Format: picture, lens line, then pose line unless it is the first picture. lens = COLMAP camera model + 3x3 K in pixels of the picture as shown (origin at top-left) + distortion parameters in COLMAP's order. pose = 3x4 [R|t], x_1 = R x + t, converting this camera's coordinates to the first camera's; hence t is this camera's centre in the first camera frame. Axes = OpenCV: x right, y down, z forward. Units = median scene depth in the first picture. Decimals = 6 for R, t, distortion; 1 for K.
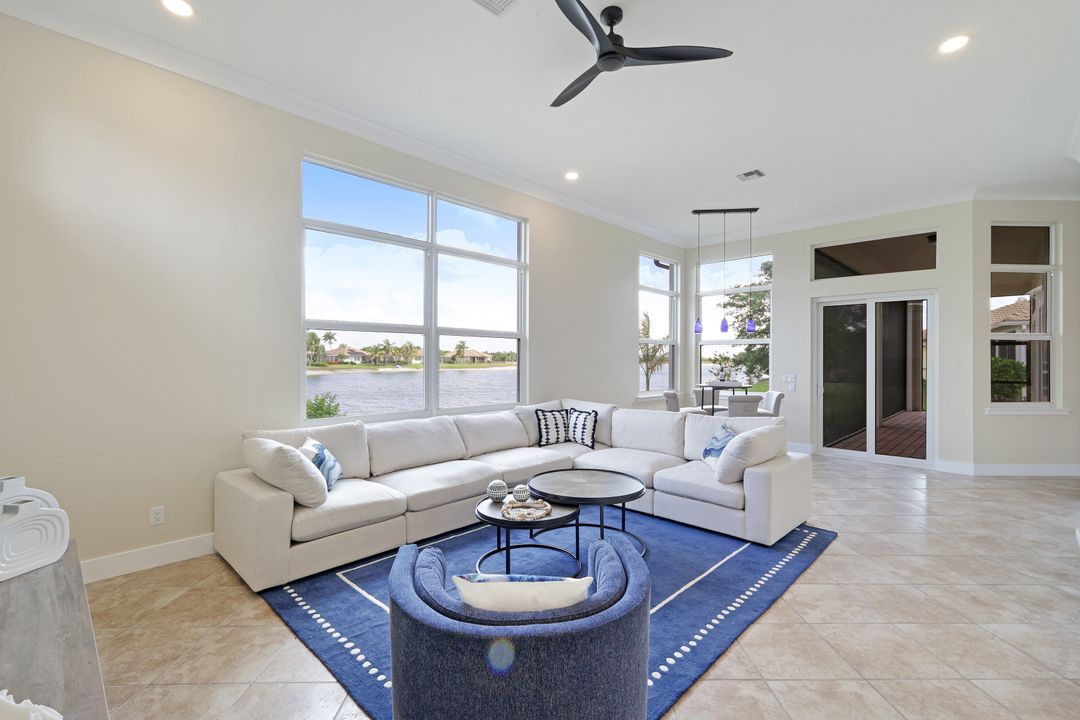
lens RADIAL K [[485.0, 0, 539.4], [0, 485.0, 356.8], [0, 0, 1]] dist [0.001289, -0.000513]
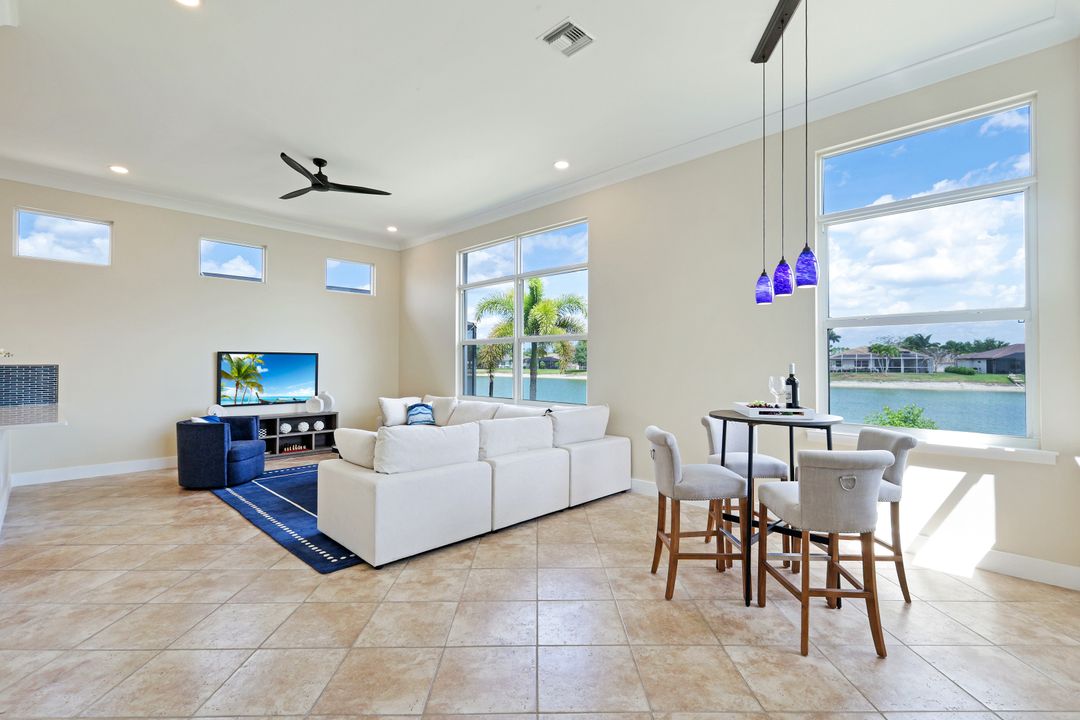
lens RADIAL K [[485.0, 0, 540.0], [0, 485.0, 362.1], [0, 0, 1]] dist [0.001289, -0.000513]
pose [[-0.003718, -0.008643, -0.999956, 0.949585], [0.003370, 0.999957, -0.008655, 0.014506], [0.999987, -0.003402, -0.003688, 0.911115]]
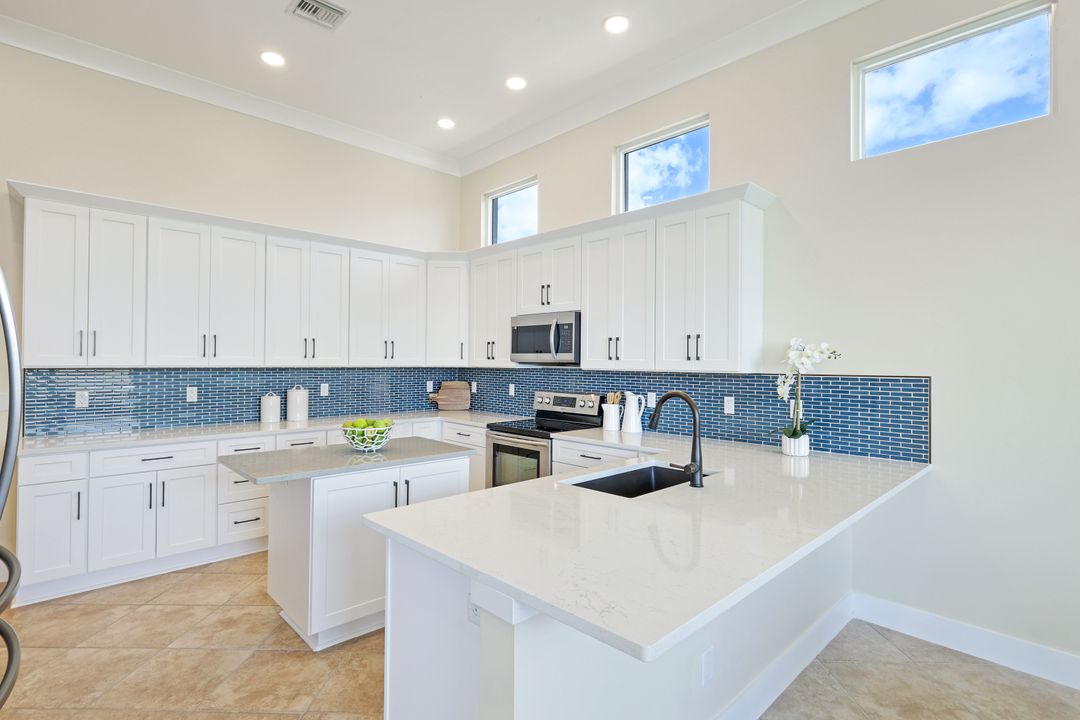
lens RADIAL K [[527.4, 0, 541.5], [0, 527.4, 353.3], [0, 0, 1]] dist [-0.003907, -0.002150]
pose [[-0.999552, -0.014360, 0.026246, 0.313727], [-0.014878, 0.999696, -0.019659, 0.001936], [-0.025956, -0.020041, -0.999462, 0.417905]]
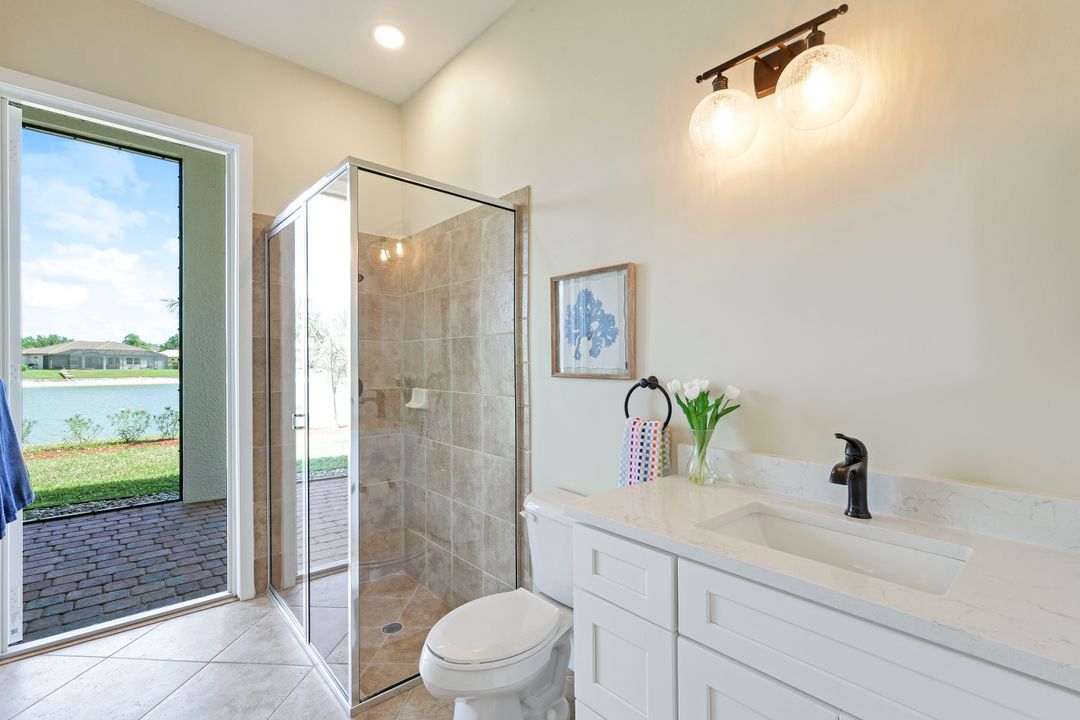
lens RADIAL K [[485.0, 0, 536.7], [0, 485.0, 363.2], [0, 0, 1]] dist [0.001289, -0.000513]
pose [[0.997210, 0.002892, -0.074594, 1.986594], [-0.002787, 0.999995, 0.001517, 0.038715], [0.074598, -0.001304, 0.997213, 1.106548]]
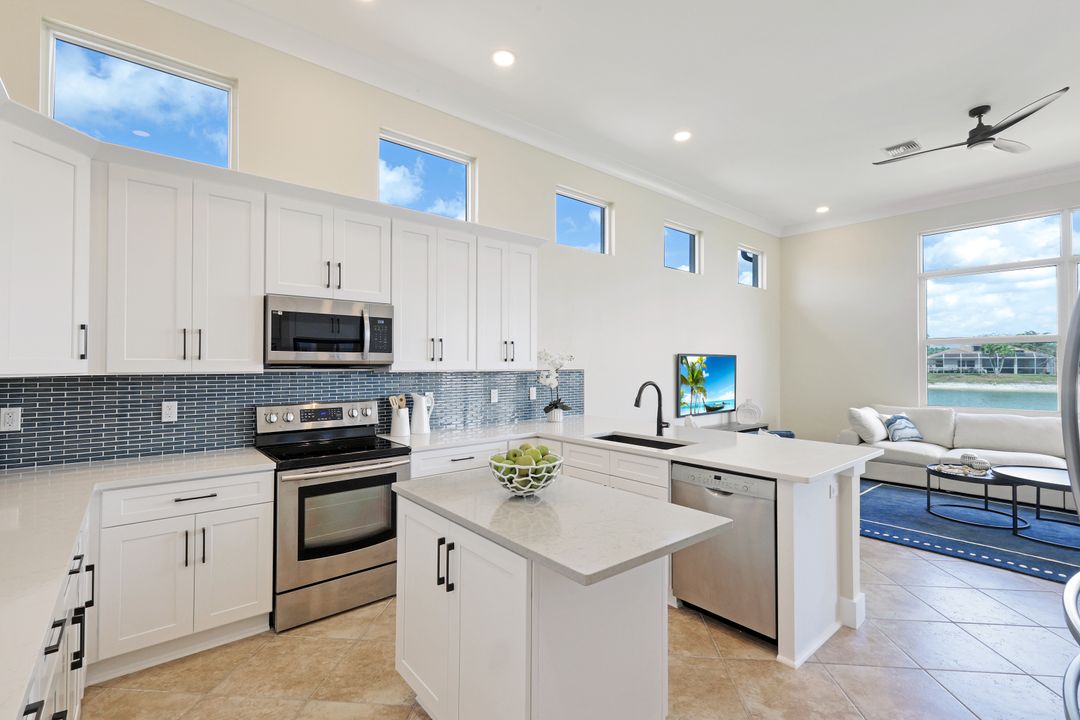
lens RADIAL K [[485.0, 0, 541.9], [0, 485.0, 357.4], [0, 0, 1]] dist [0.001289, -0.000513]
pose [[-0.094842, -0.017387, -0.995340, 0.818448], [0.002140, 0.999842, -0.017670, 0.002473], [0.995490, -0.003806, -0.094790, -0.049979]]
